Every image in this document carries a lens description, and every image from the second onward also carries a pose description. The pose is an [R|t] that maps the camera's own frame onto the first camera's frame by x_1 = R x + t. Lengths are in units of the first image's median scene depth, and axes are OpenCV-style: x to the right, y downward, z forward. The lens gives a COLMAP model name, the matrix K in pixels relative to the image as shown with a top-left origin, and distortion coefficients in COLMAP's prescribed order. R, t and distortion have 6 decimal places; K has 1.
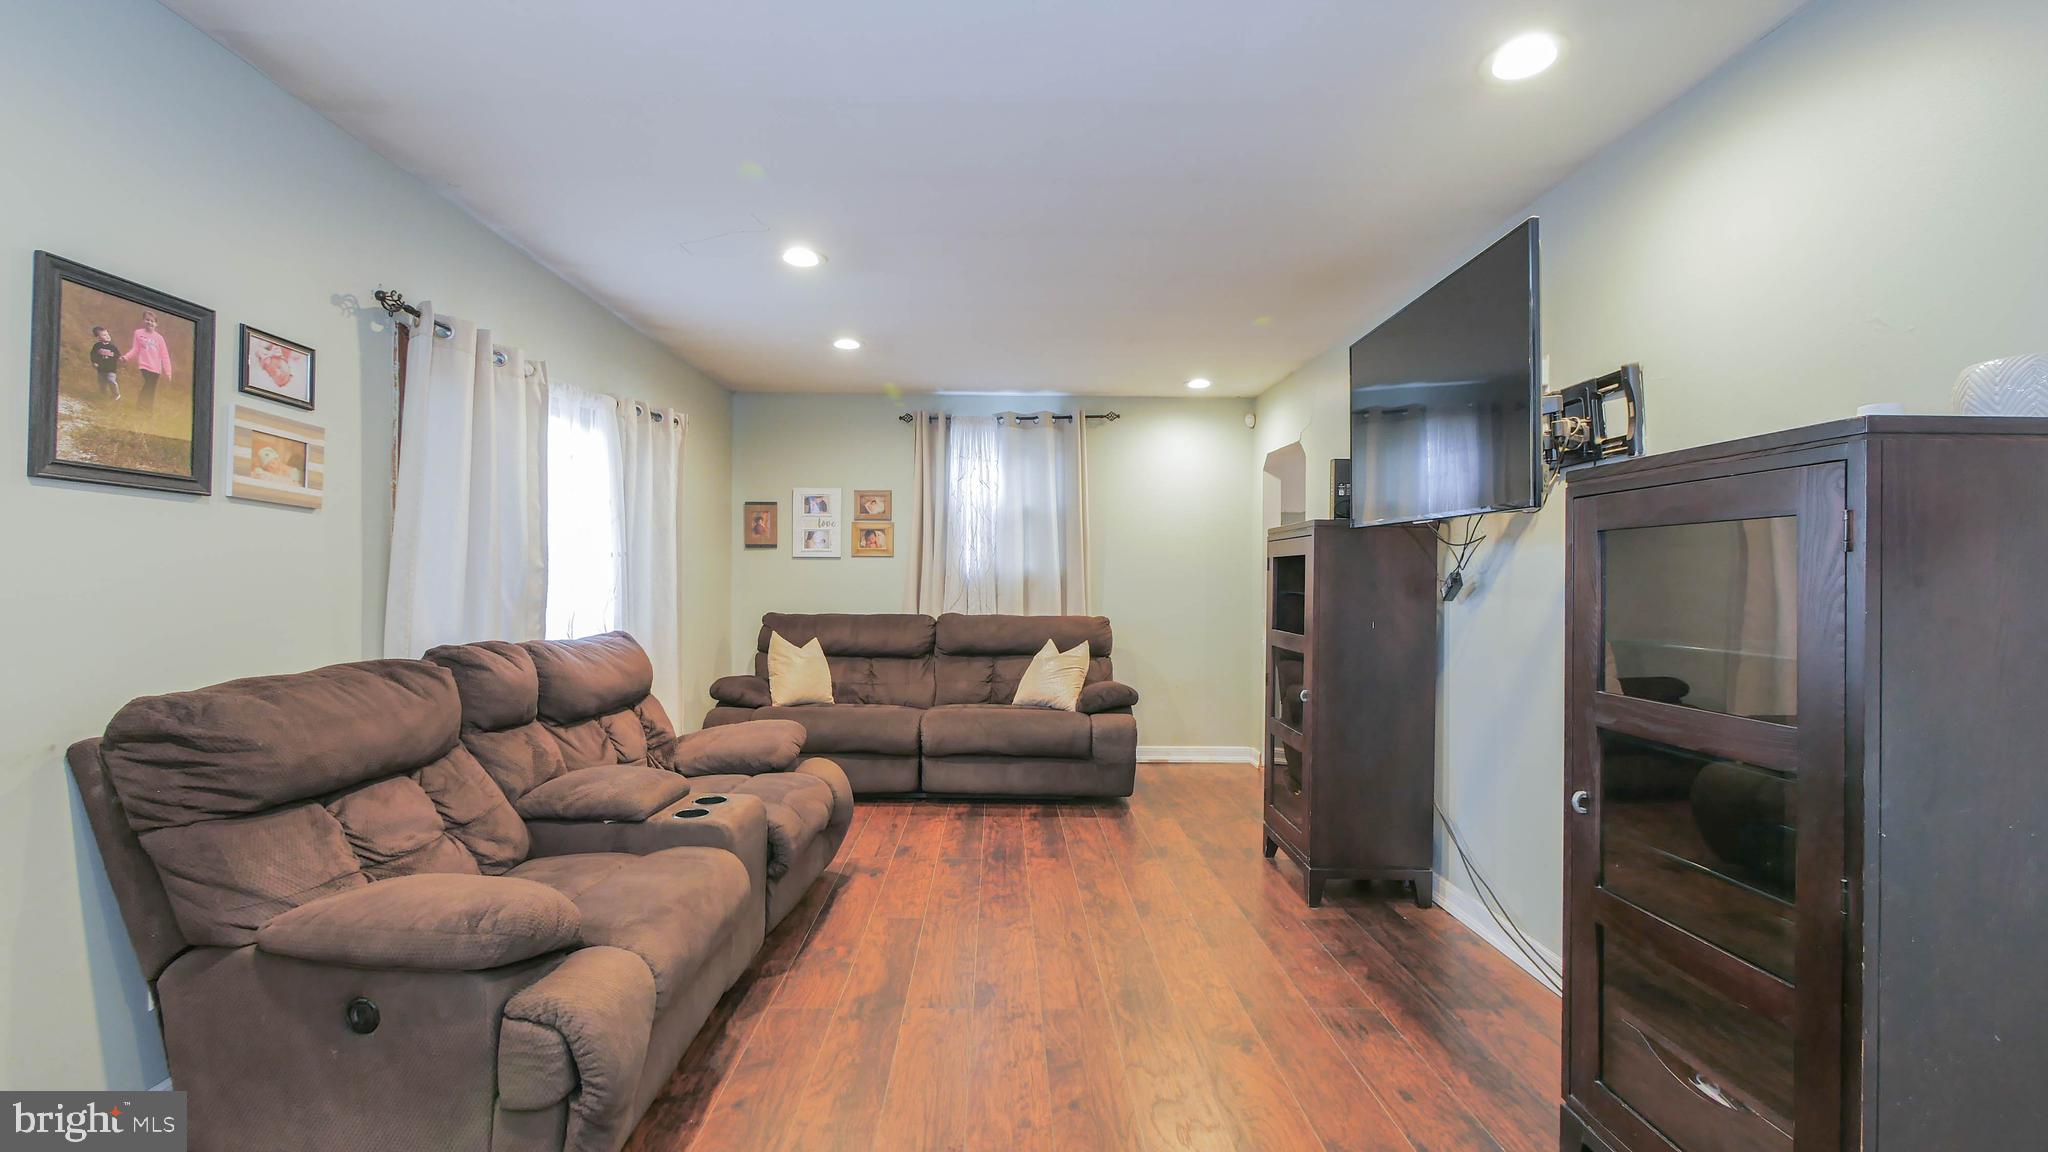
lens RADIAL K [[843.0, 0, 1011.5], [0, 843.0, 575.9], [0, 0, 1]] dist [-0.008304, -0.000047]
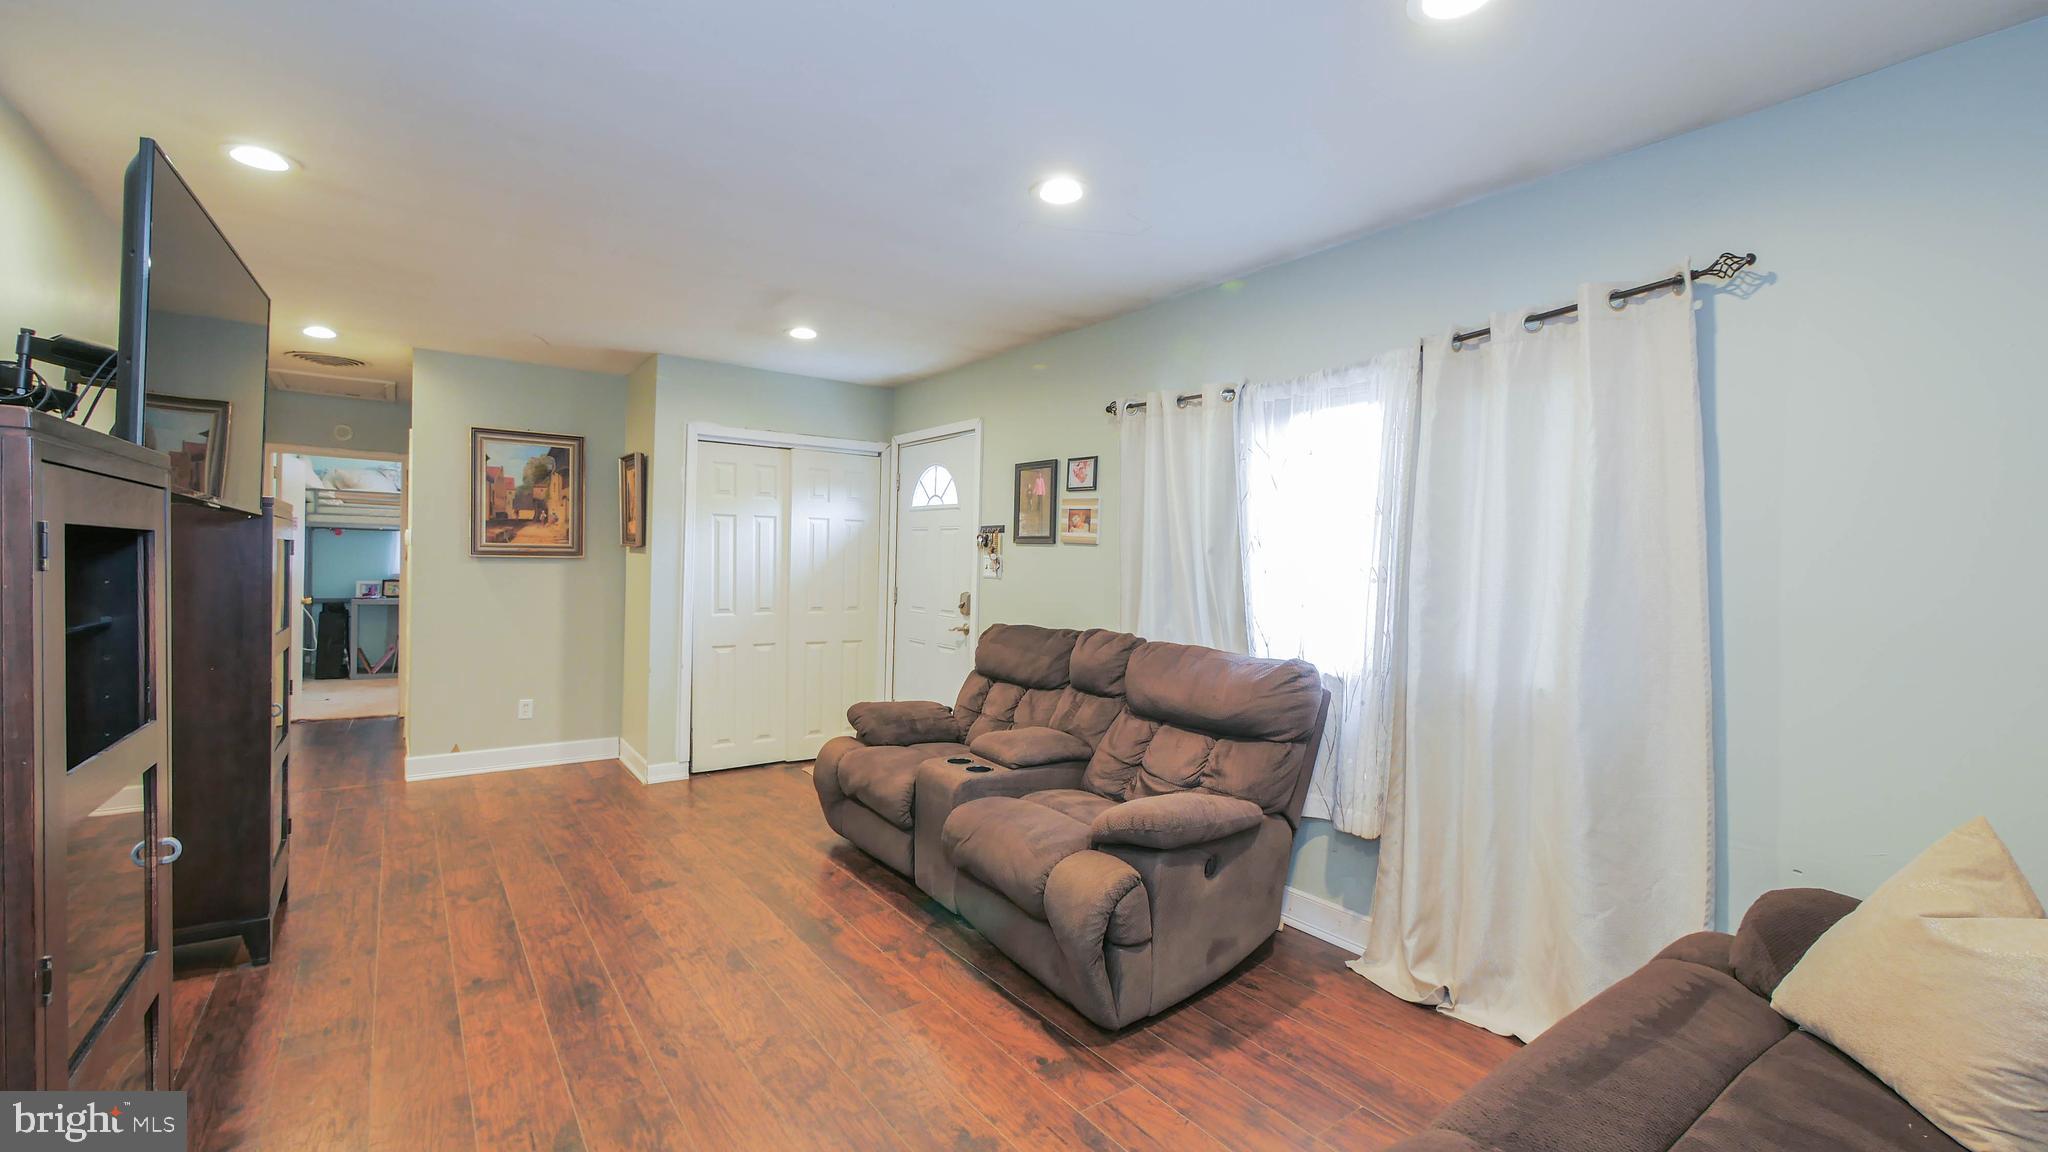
lens RADIAL K [[842.3, 0, 1016.8], [0, 842.3, 567.1], [0, 0, 1]] dist [-0.008555, 0.000439]
pose [[-0.814405, -0.020335, -0.579940, 0.153152], [-0.024209, 0.999706, -0.001058, -0.010384], [0.579791, 0.013178, -0.814658, 1.018422]]
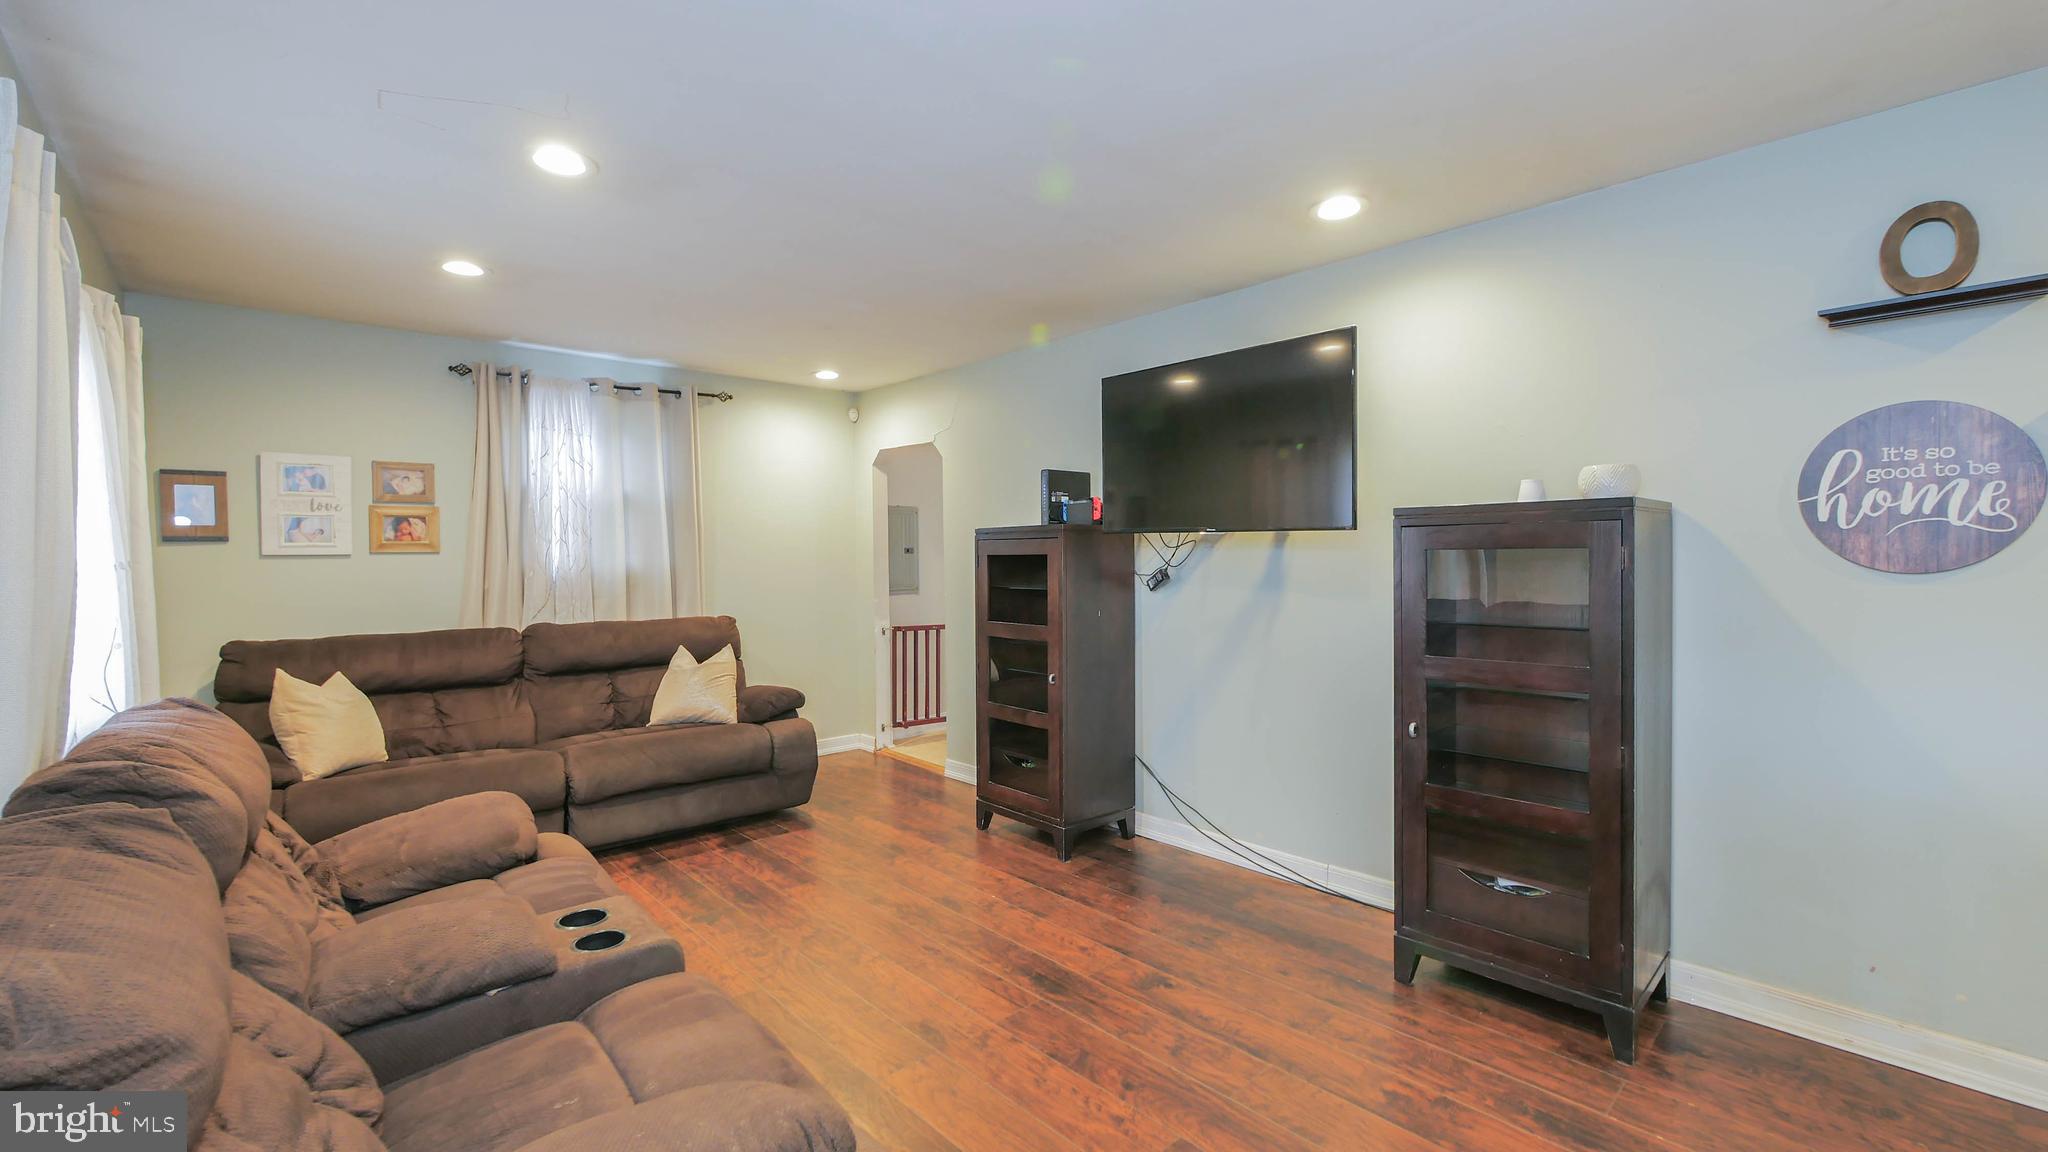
lens RADIAL K [[842.3, 0, 1016.8], [0, 842.3, 567.1], [0, 0, 1]] dist [-0.008555, 0.000439]
pose [[0.747714, -0.023027, 0.663622, -0.277416], [0.012938, 0.999714, 0.020111, -0.020253], [-0.663895, -0.006451, 0.747798, 0.114417]]
